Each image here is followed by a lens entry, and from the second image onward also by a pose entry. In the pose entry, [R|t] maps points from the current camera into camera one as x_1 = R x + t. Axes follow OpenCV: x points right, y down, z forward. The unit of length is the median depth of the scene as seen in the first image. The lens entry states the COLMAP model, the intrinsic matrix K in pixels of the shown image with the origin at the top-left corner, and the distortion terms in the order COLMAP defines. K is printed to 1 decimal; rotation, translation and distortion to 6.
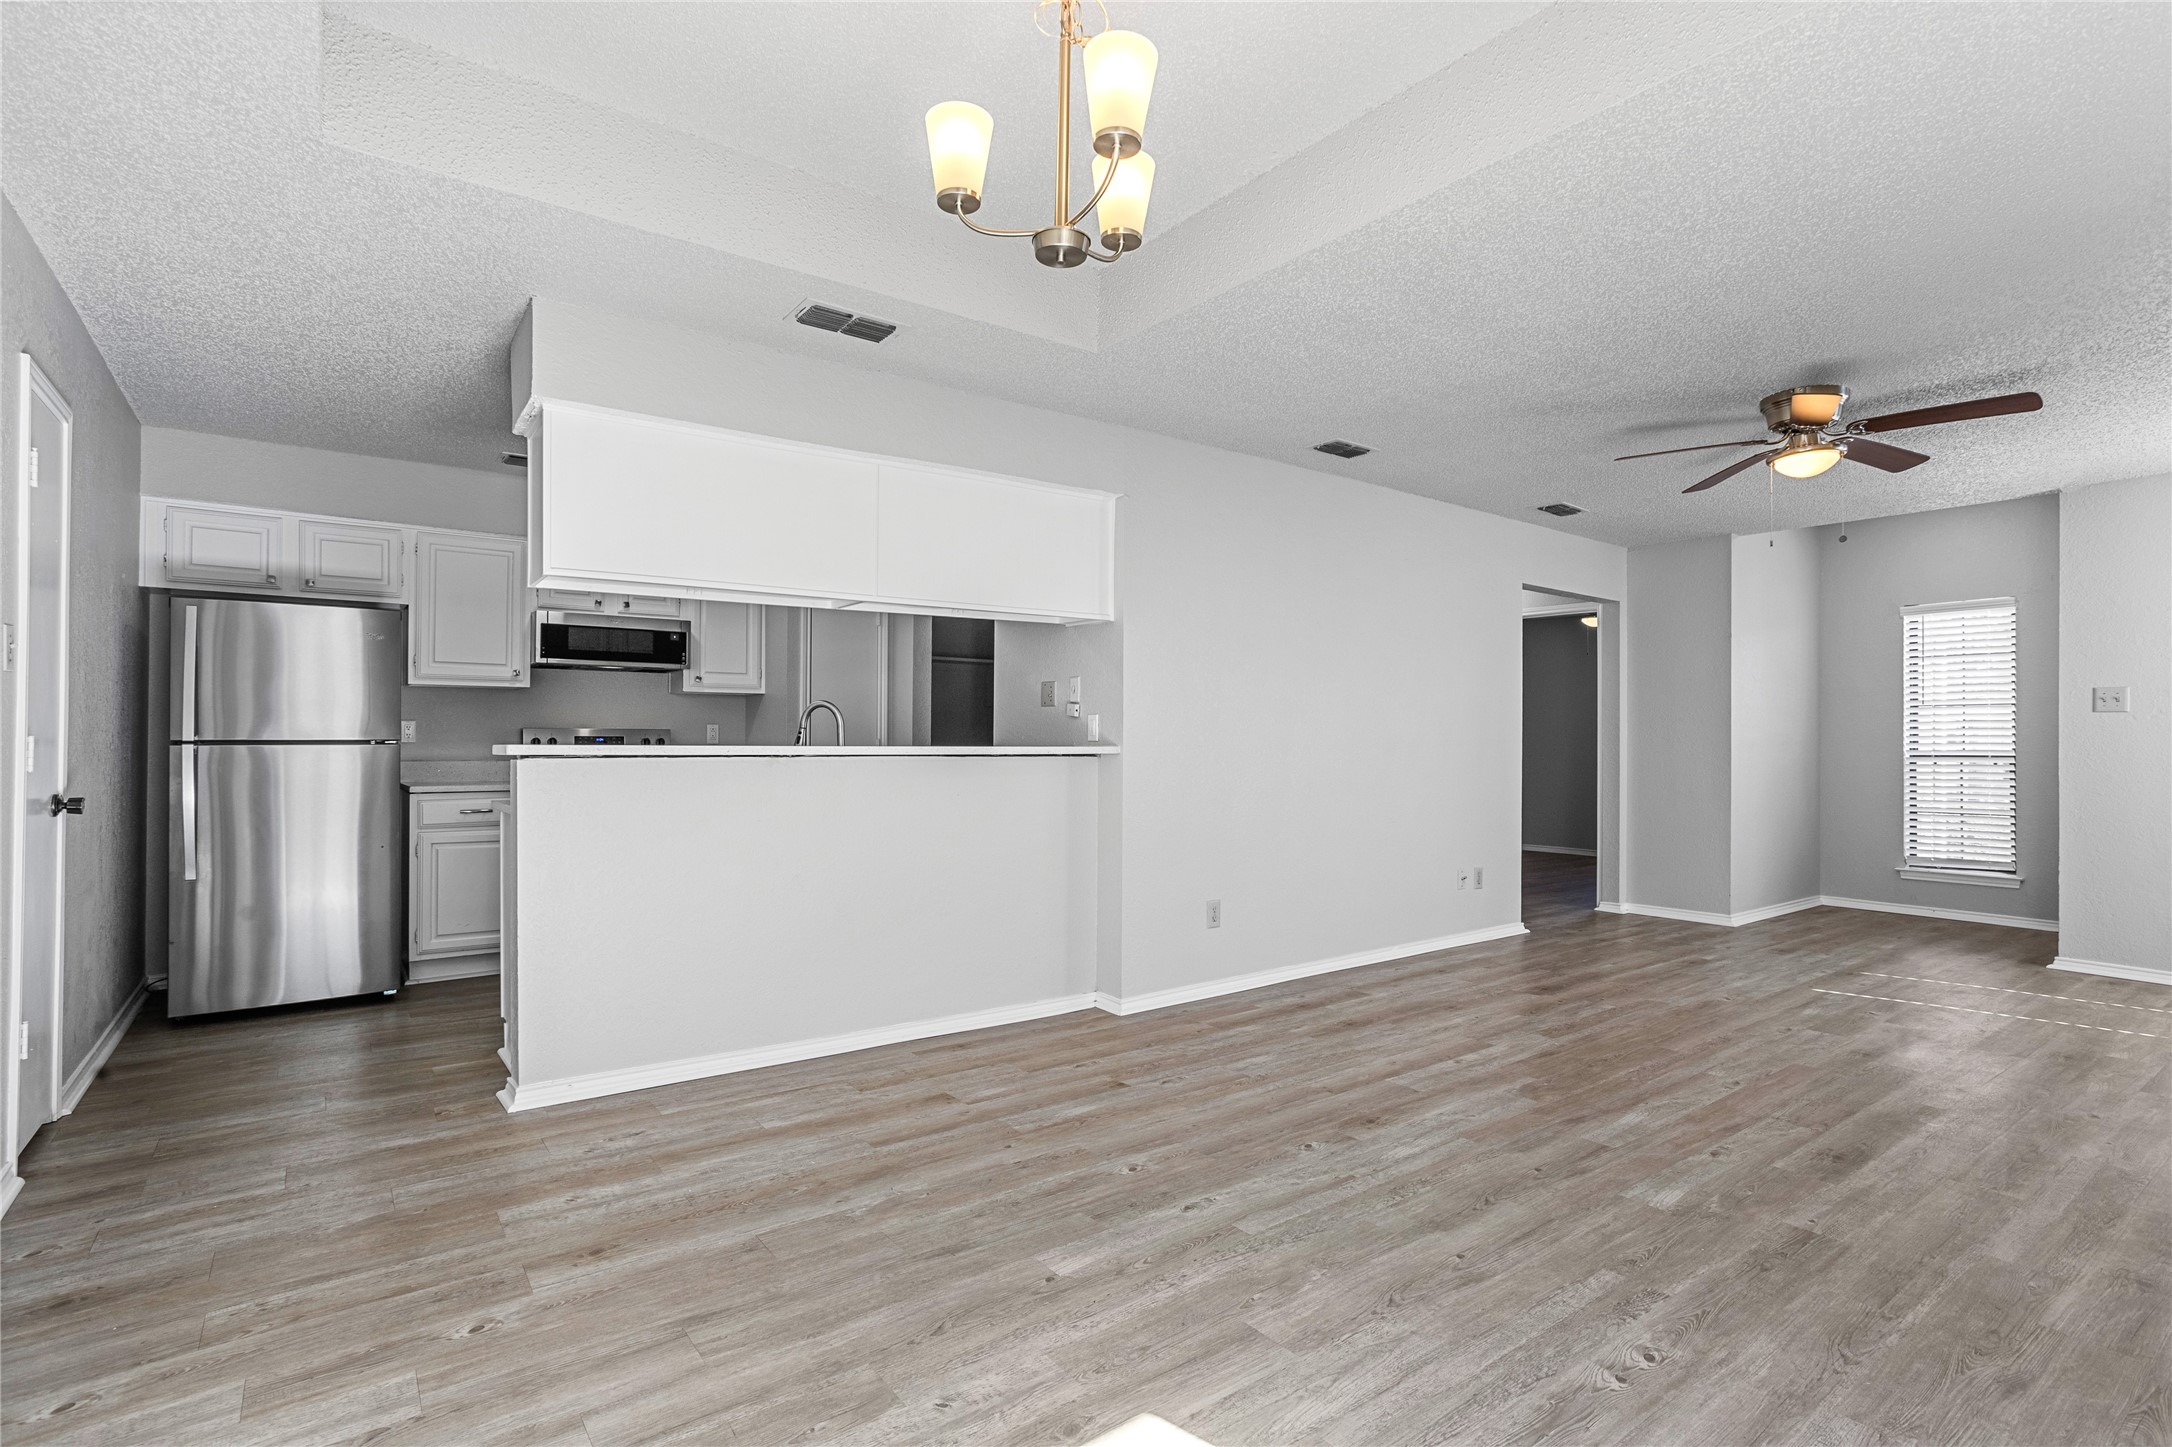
lens RADIAL K [[1046.9, 0, 1077.6], [0, 1046.9, 727.3], [0, 0, 1]] dist [-0.050835, 0.028845]
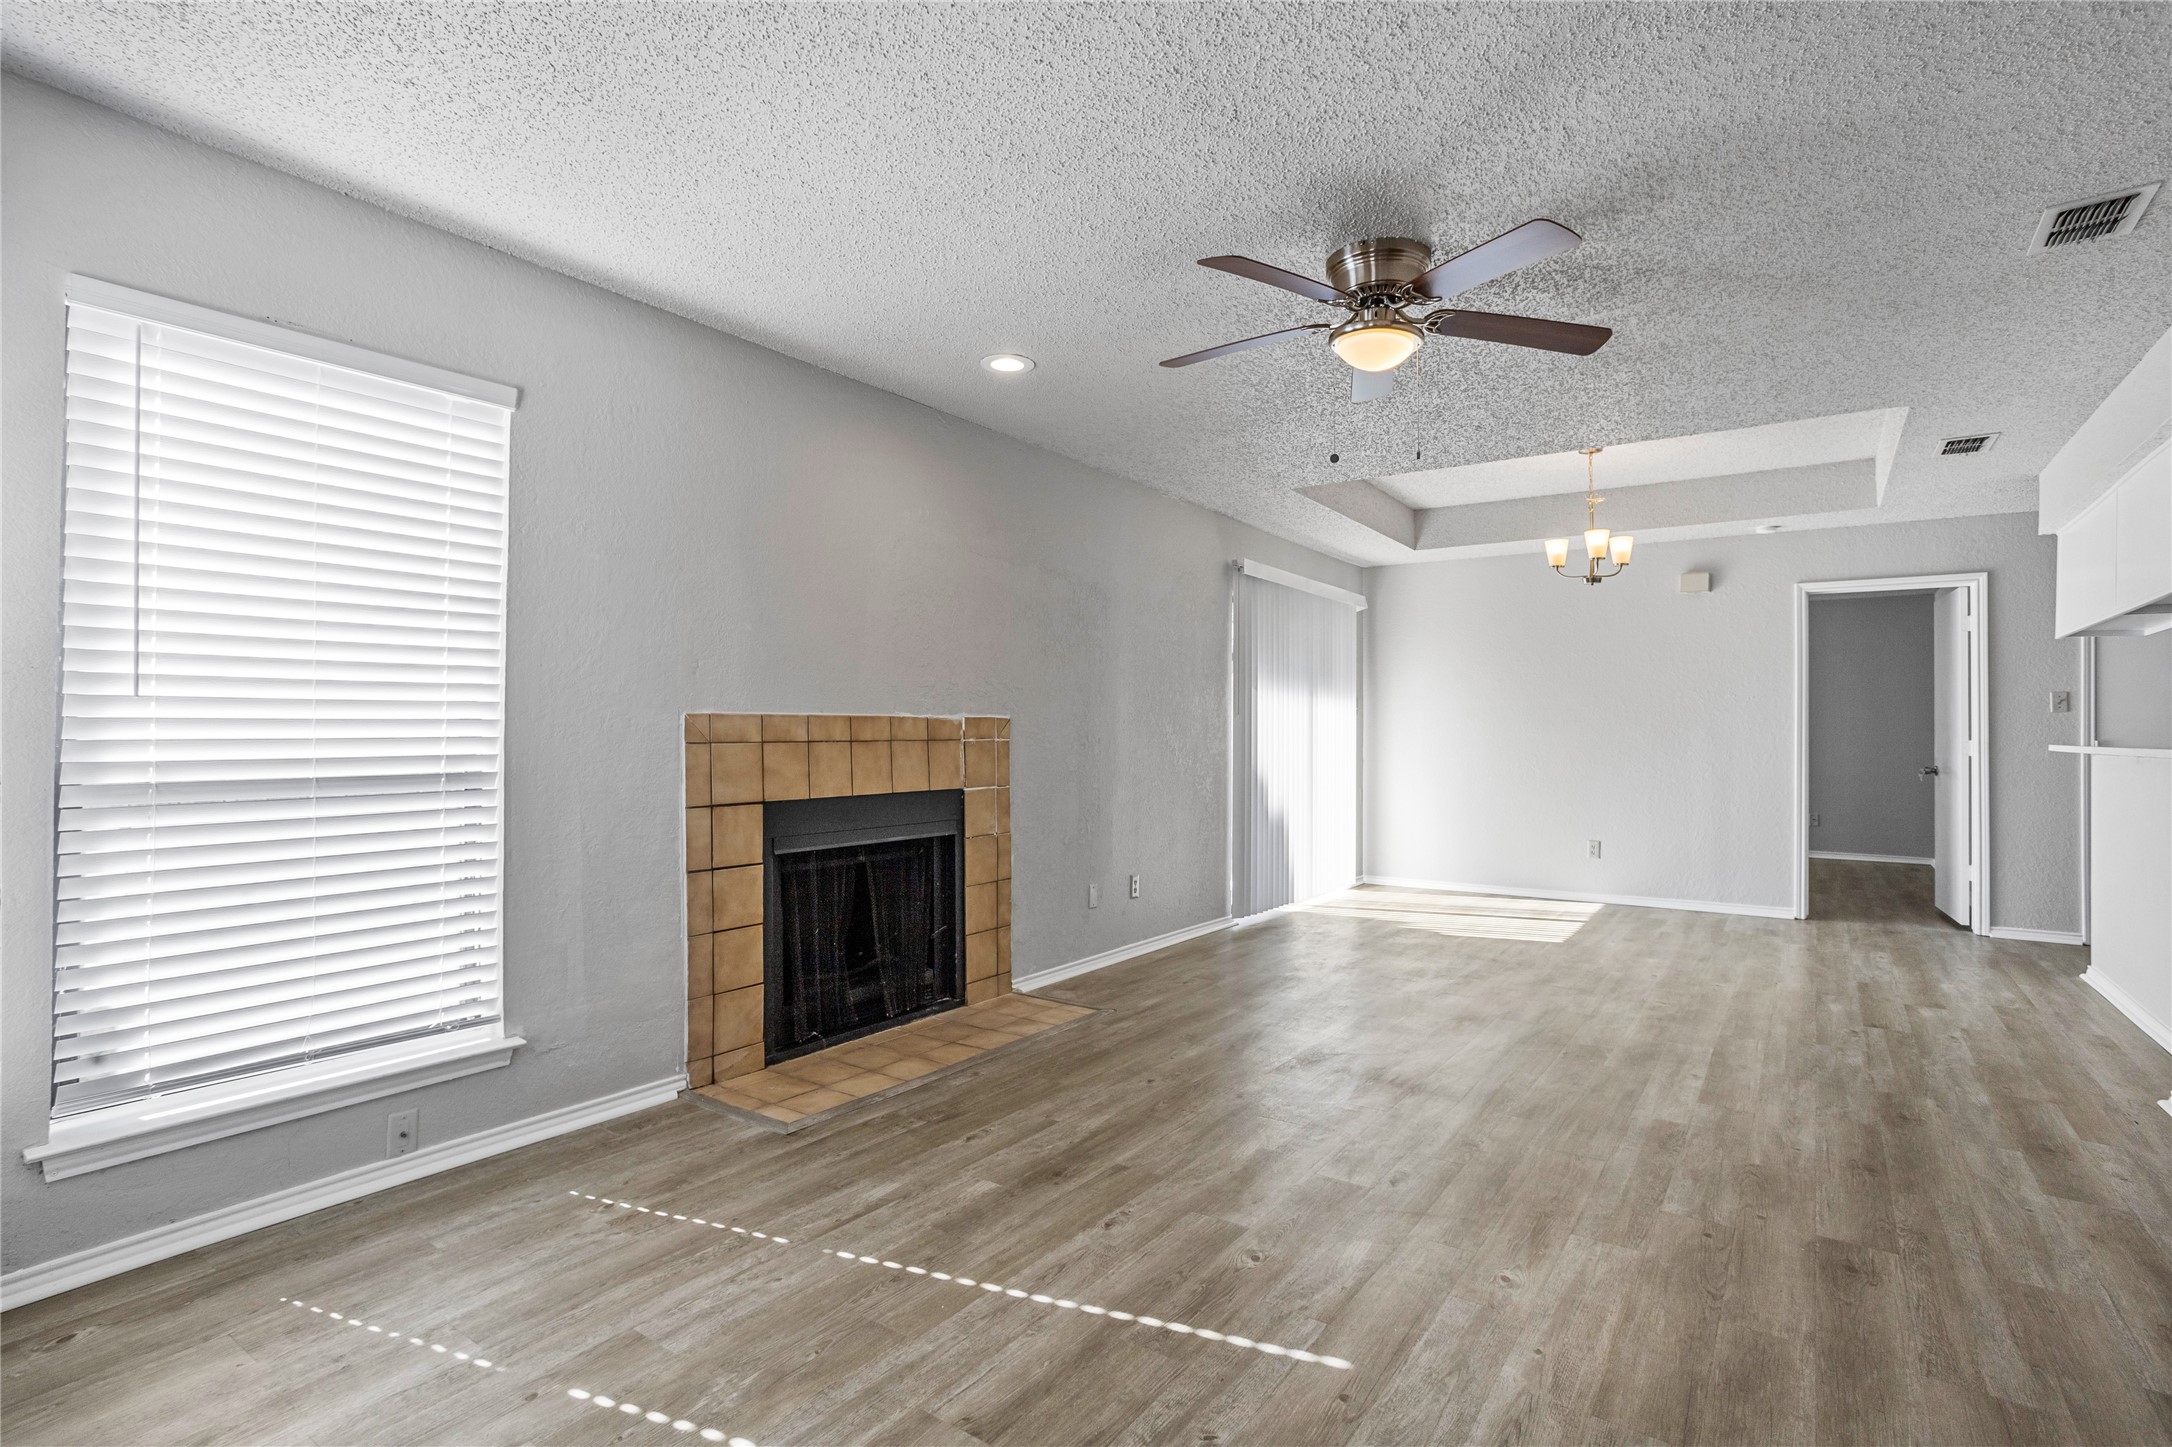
lens RADIAL K [[1046.9, 0, 1079.5], [0, 1046.9, 724.7], [0, 0, 1]] dist [-0.050835, 0.028845]
pose [[-0.949536, -0.013042, -0.313385, 1.304812], [-0.006512, 0.999740, -0.021874, 0.029371], [0.313589, -0.018729, -0.949374, 1.872951]]
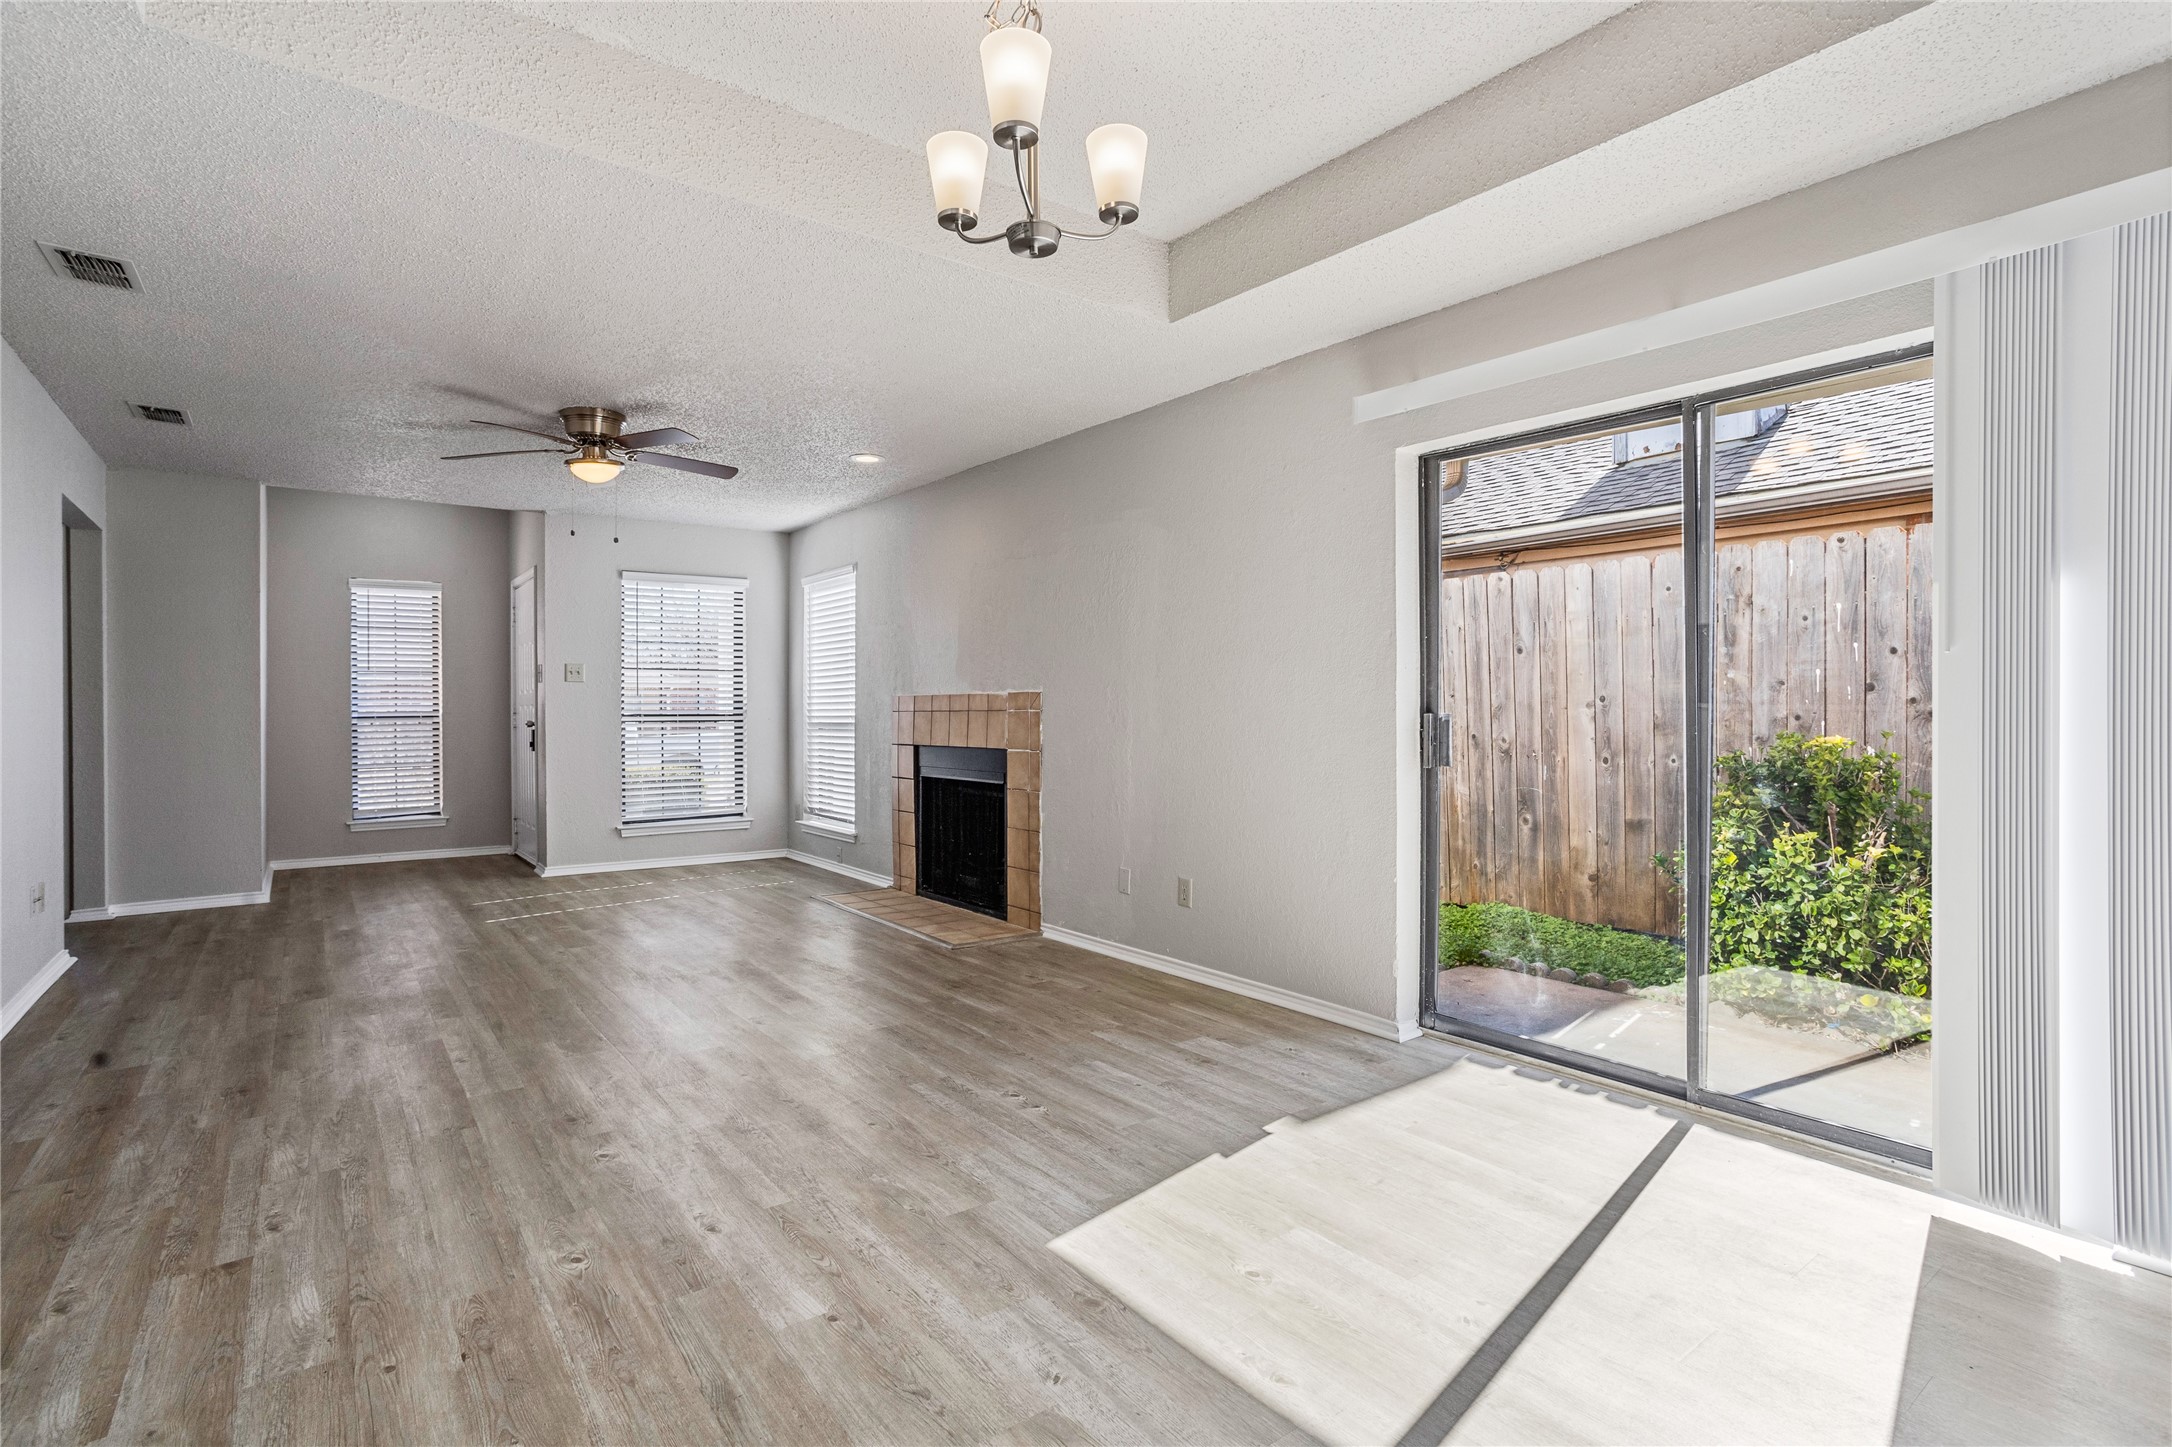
lens RADIAL K [[1046.9, 0, 1086.2], [0, 1046.9, 715.5], [0, 0, 1]] dist [-0.050835, 0.028845]
pose [[-0.020477, -0.013462, 0.999700, -0.578976], [-0.010837, 0.999854, 0.013242, 0.006009], [-0.999732, -0.010563, -0.020620, 0.522588]]
